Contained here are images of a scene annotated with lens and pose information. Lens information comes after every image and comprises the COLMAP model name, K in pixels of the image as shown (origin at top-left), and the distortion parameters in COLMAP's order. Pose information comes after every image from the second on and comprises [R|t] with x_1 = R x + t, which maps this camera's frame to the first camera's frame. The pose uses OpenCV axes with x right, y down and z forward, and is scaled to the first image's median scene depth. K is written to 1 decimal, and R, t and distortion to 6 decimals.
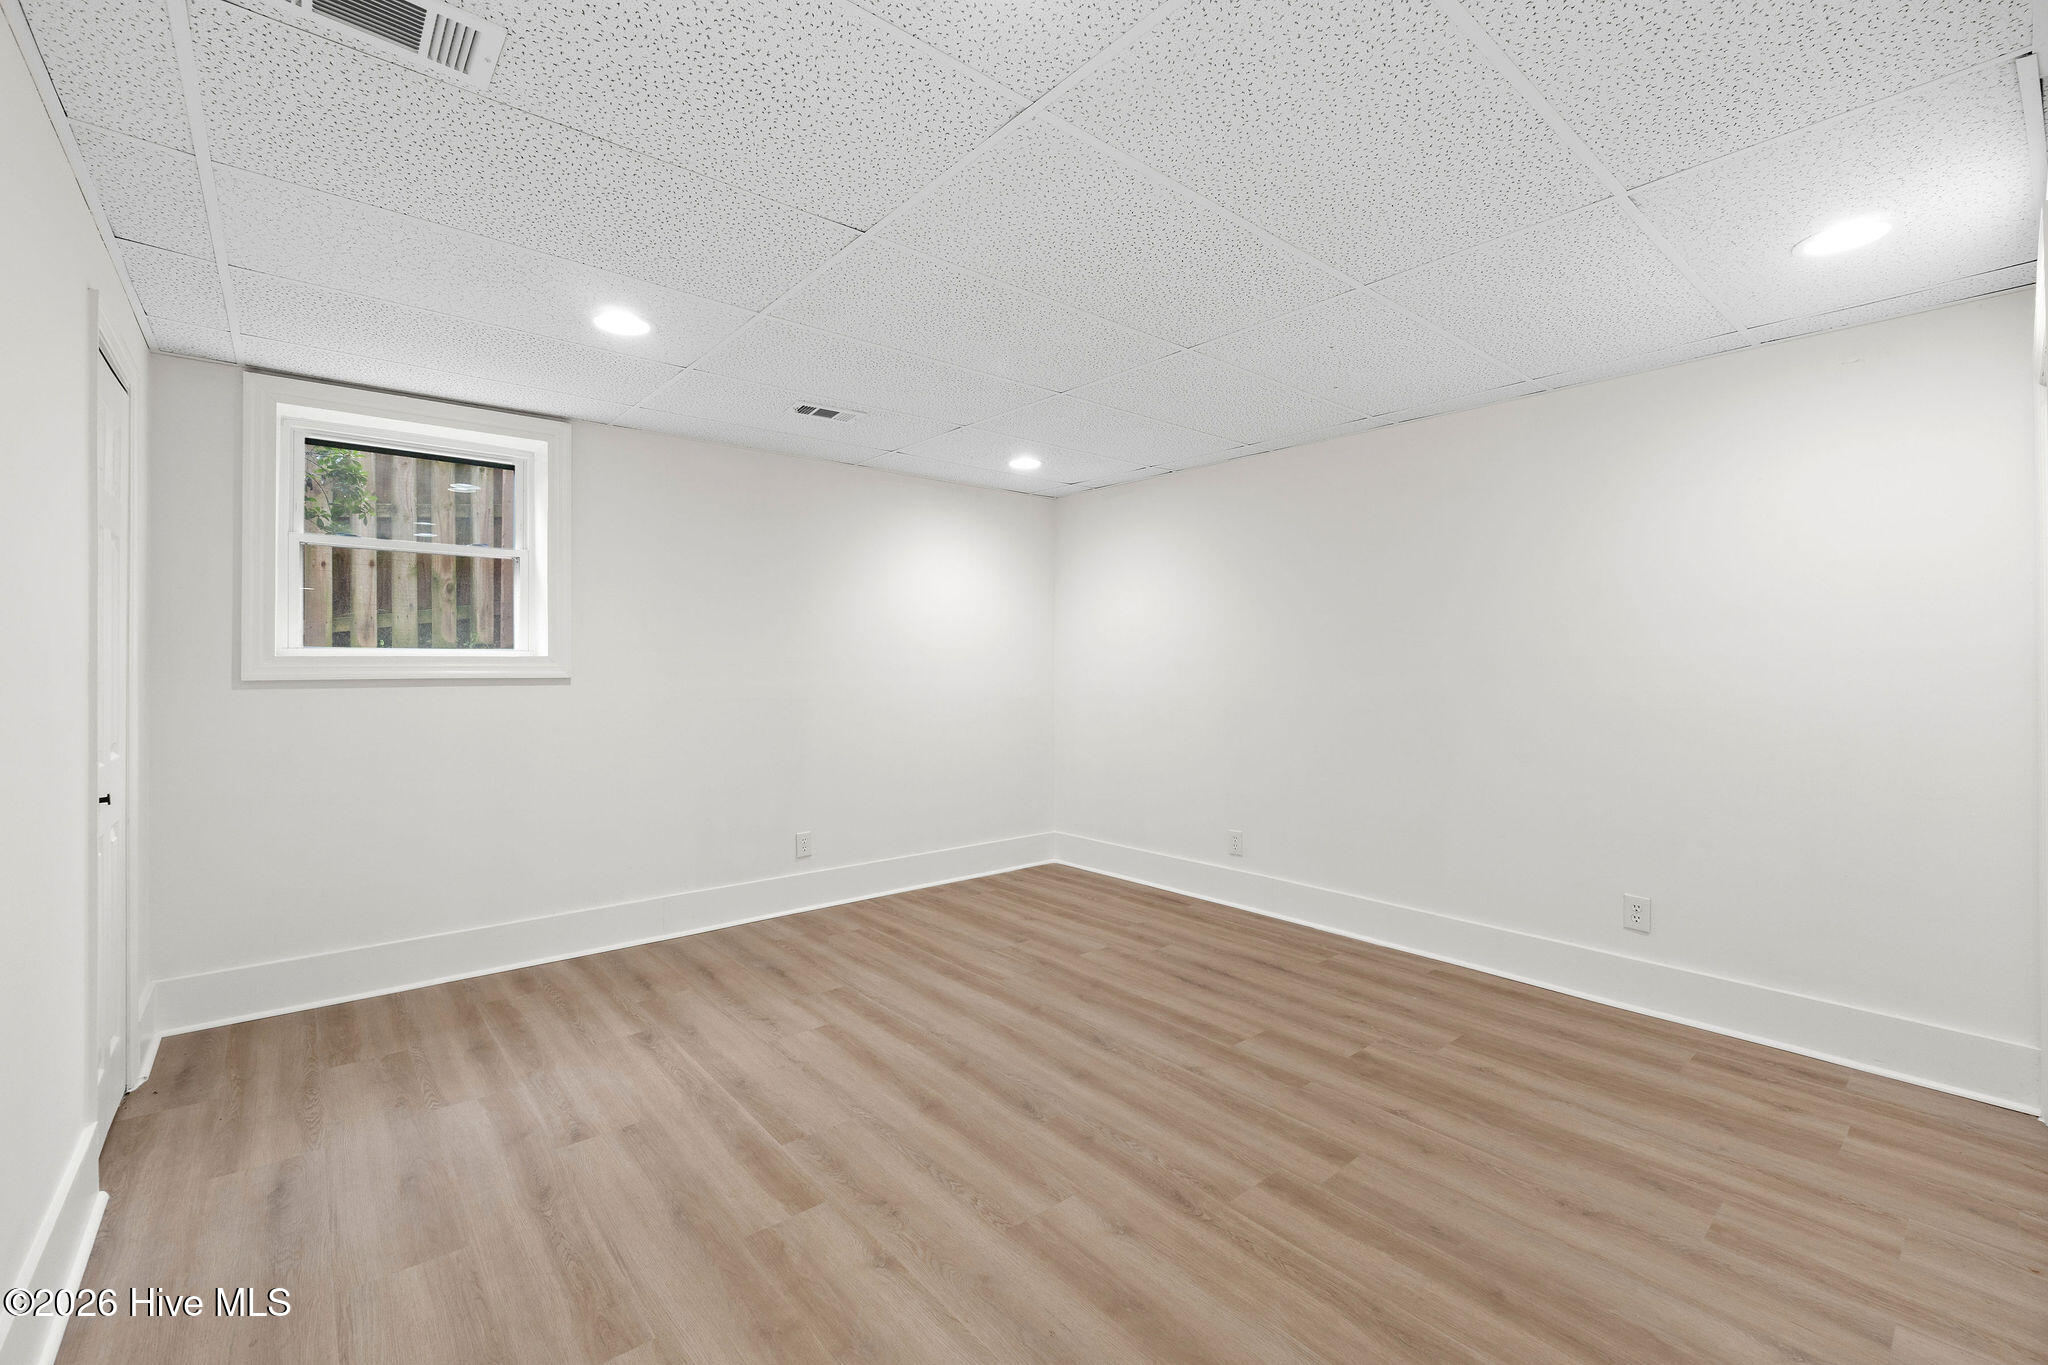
lens RADIAL K [[863.8, 0, 1025.1], [0, 863.8, 668.9], [0, 0, 1]] dist [0.001377, 0.000125]
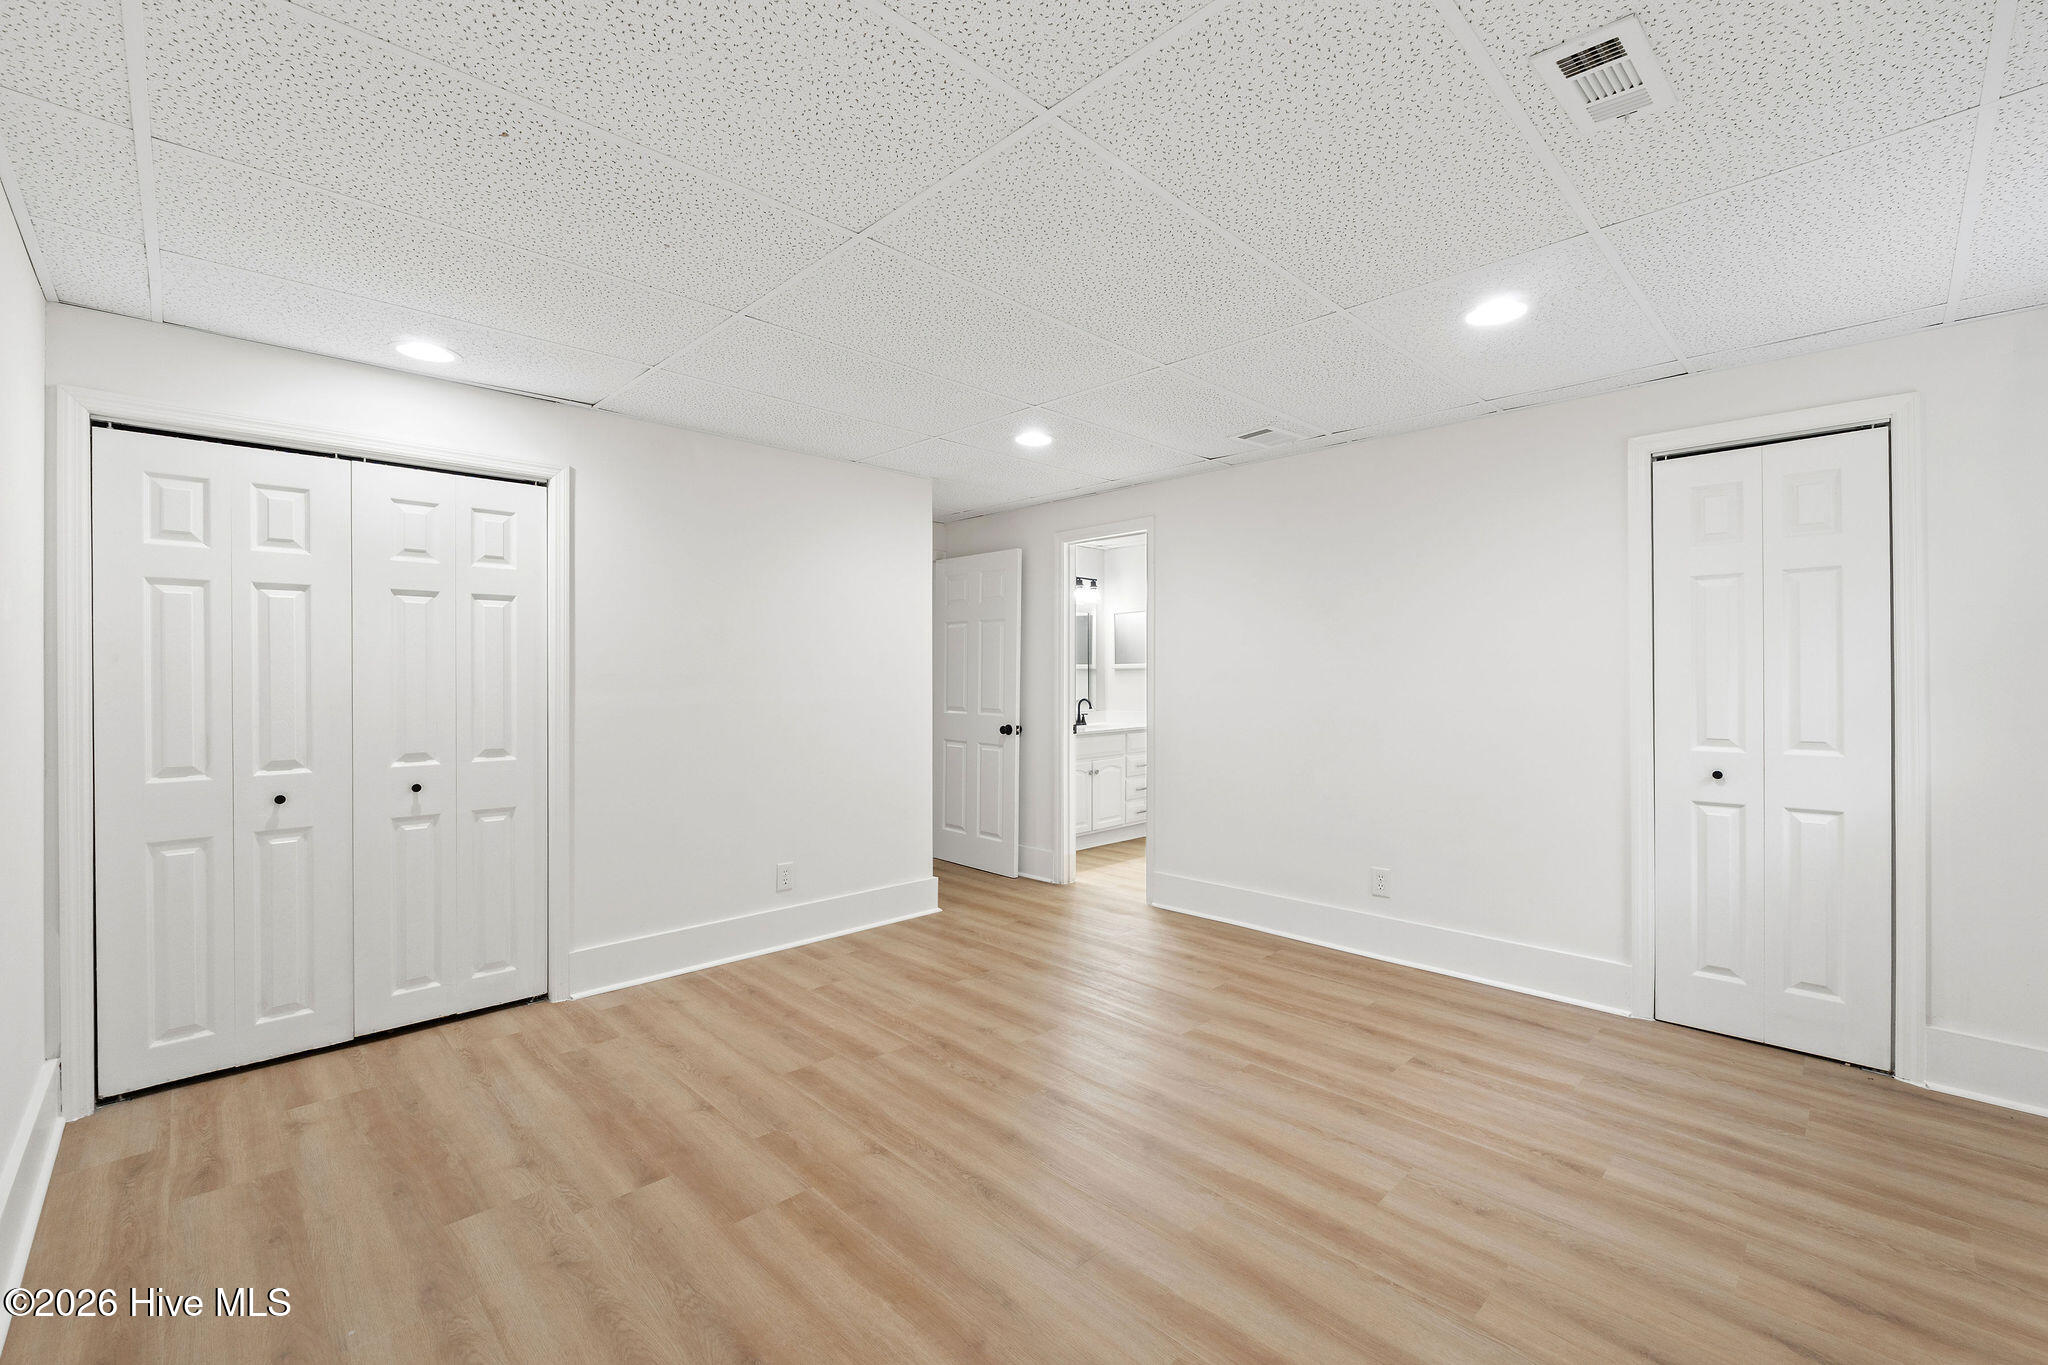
lens RADIAL K [[863.8, 0, 1010.4], [0, 863.8, 677.9], [0, 0, 1]] dist [0.001377, 0.000125]
pose [[-0.998410, -0.003263, -0.056282, 0.127186], [-0.003743, 0.999958, 0.008414, -0.013422], [0.056252, 0.008611, -0.998379, 2.071445]]
